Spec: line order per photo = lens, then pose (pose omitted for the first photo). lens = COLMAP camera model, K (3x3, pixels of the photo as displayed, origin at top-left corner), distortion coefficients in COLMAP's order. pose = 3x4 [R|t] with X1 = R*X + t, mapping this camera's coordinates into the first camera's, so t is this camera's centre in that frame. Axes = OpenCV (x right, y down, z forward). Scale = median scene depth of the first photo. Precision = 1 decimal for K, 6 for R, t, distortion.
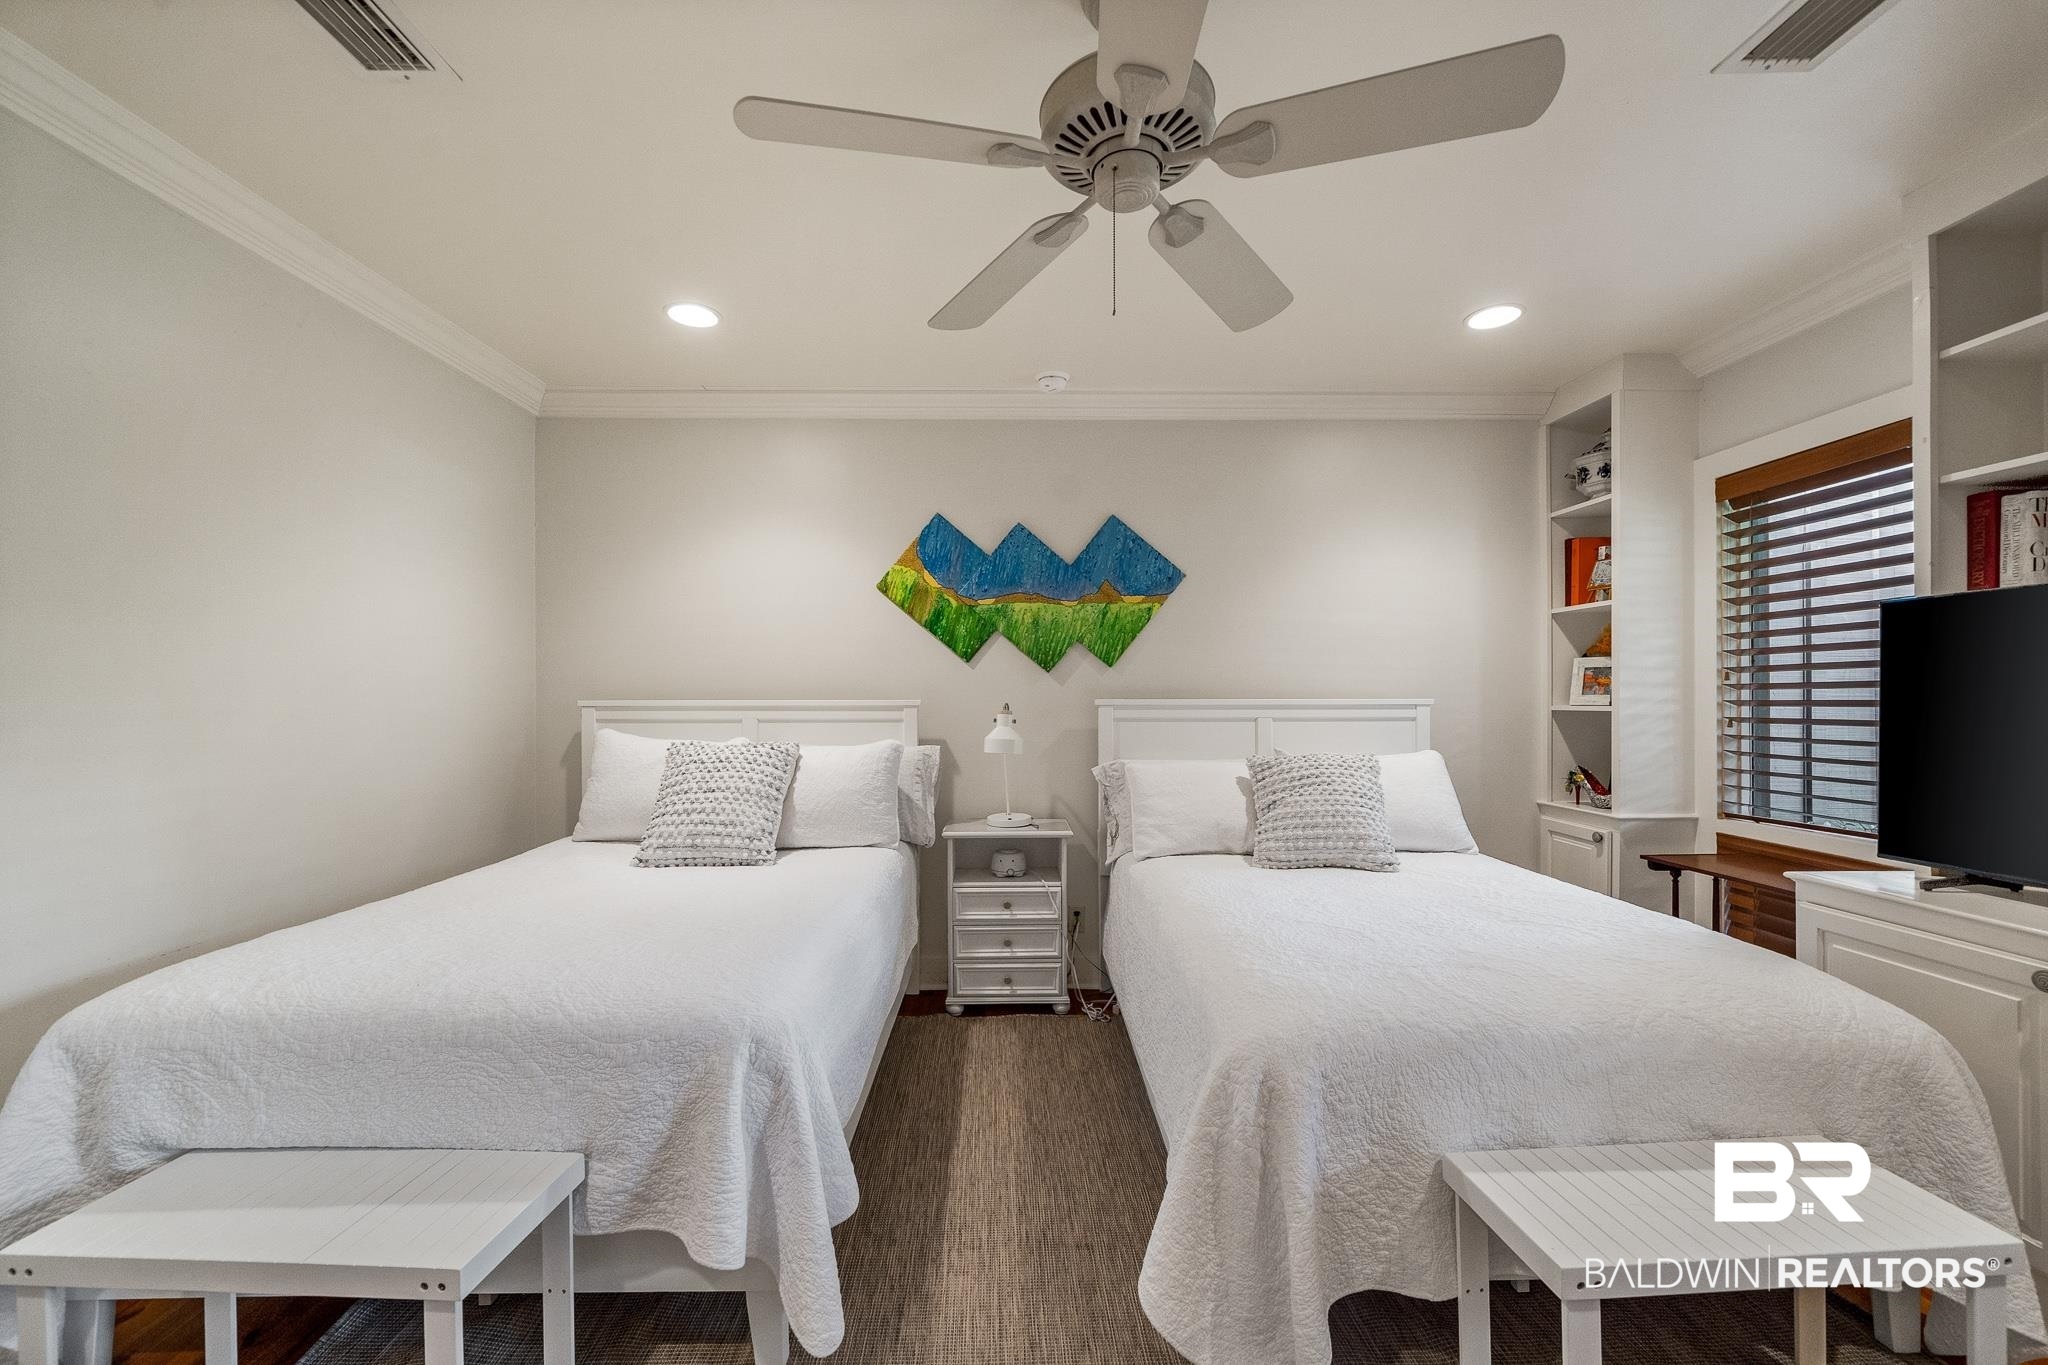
lens RADIAL K [[816.9, 0, 1023.5], [0, 816.9, 666.9], [0, 0, 1]] dist [-0.000882, -0.000231]
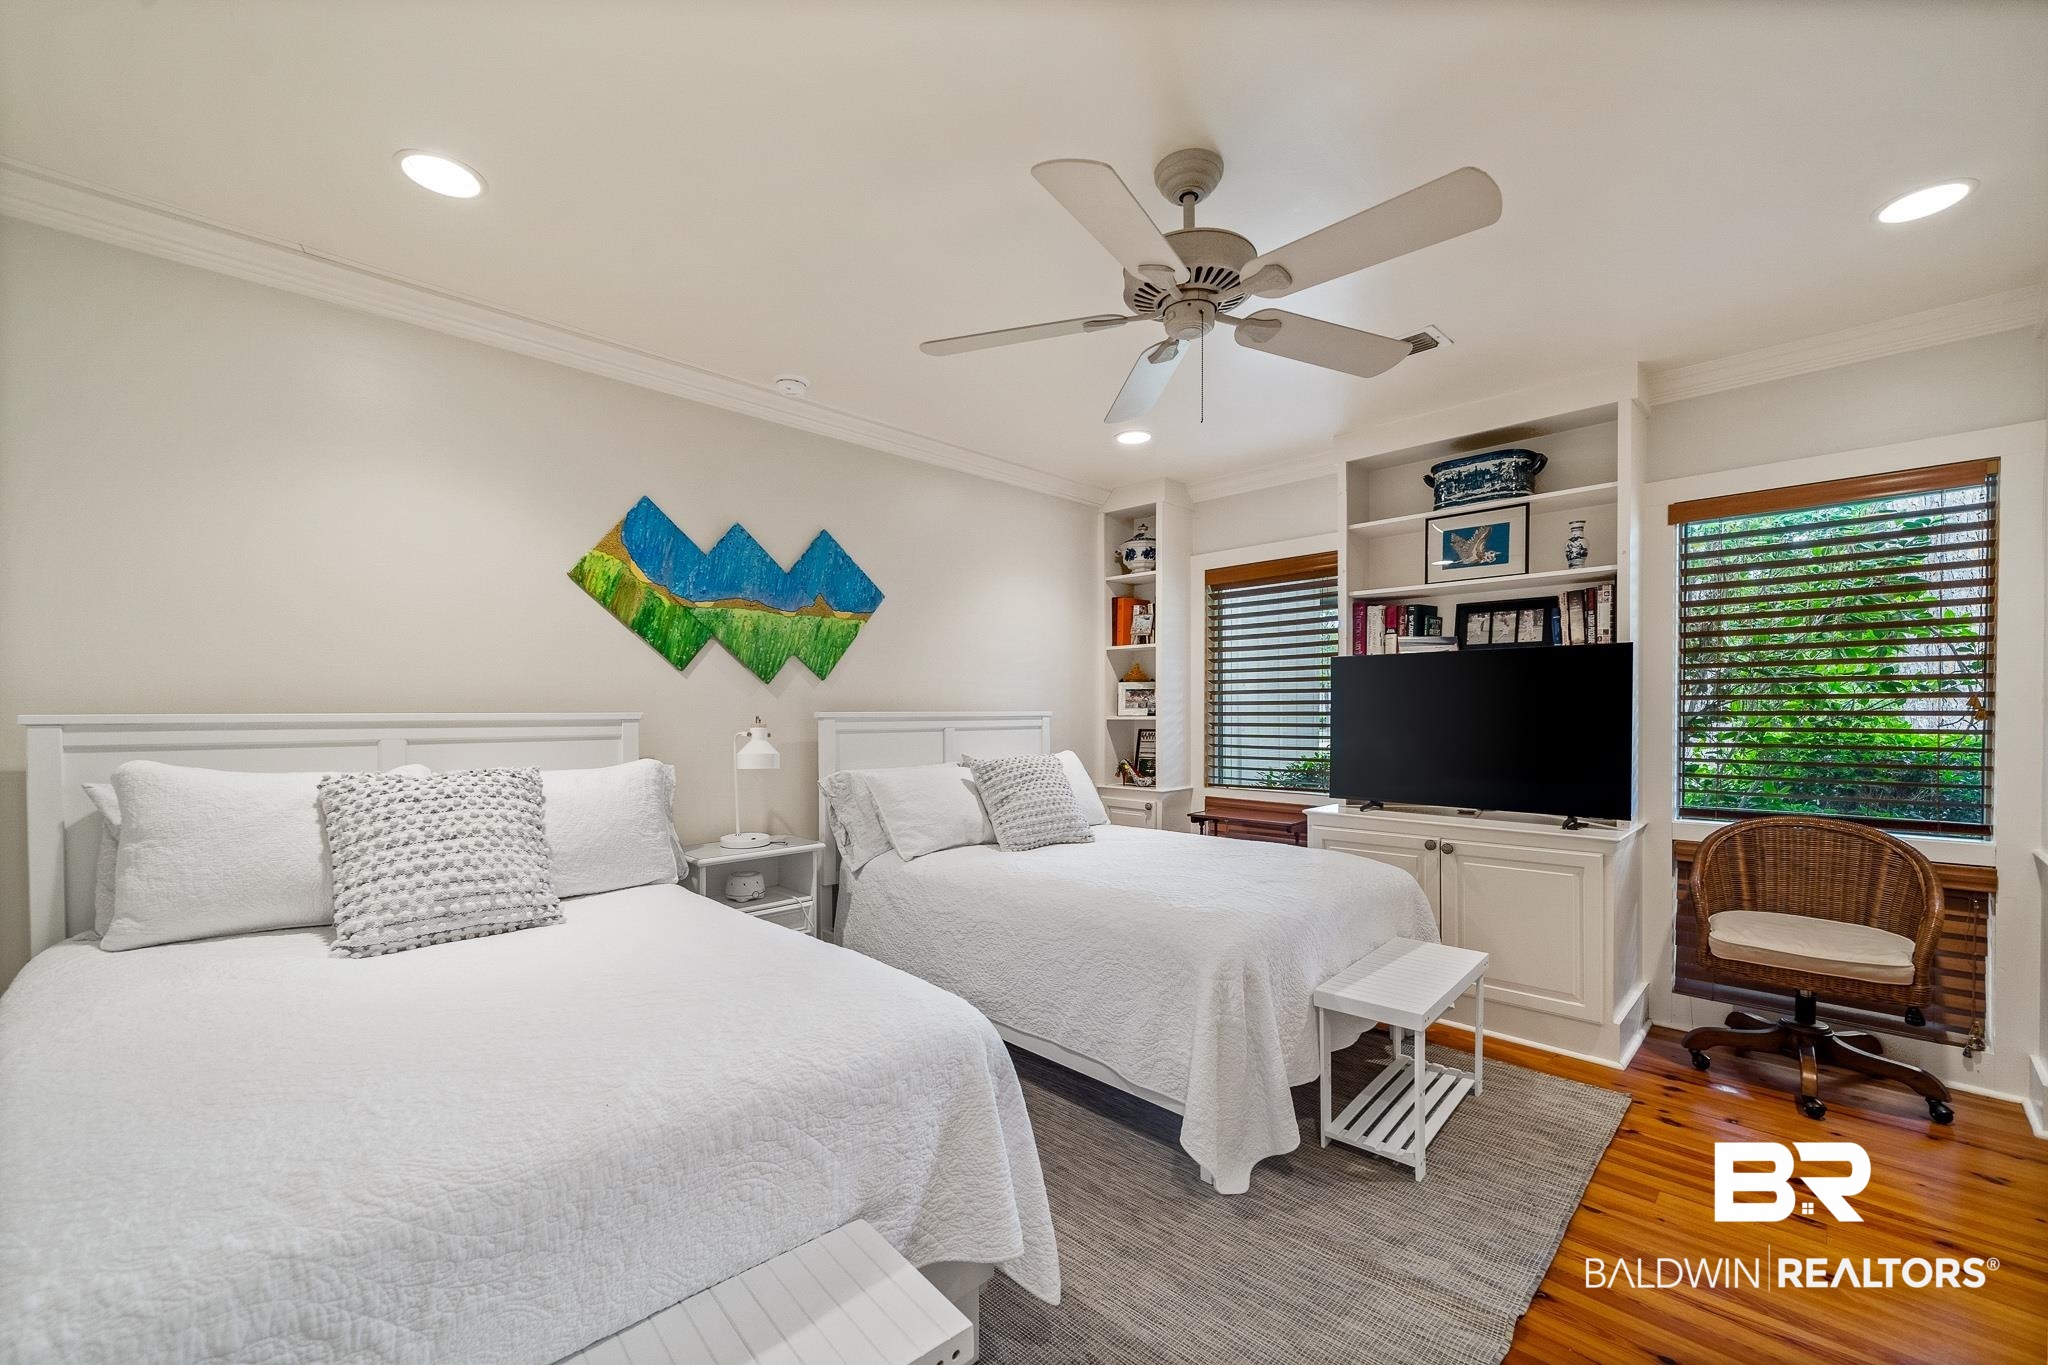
lens RADIAL K [[822.1, 0, 1024.0], [0, 822.1, 682.5], [0, 0, 1]] dist [-0.003762, 0.000675]
pose [[0.713445, 0.024541, 0.700281, -0.446386], [-0.024680, 0.999646, -0.009888, 0.007352], [-0.700277, -0.010229, 0.713798, 0.103934]]
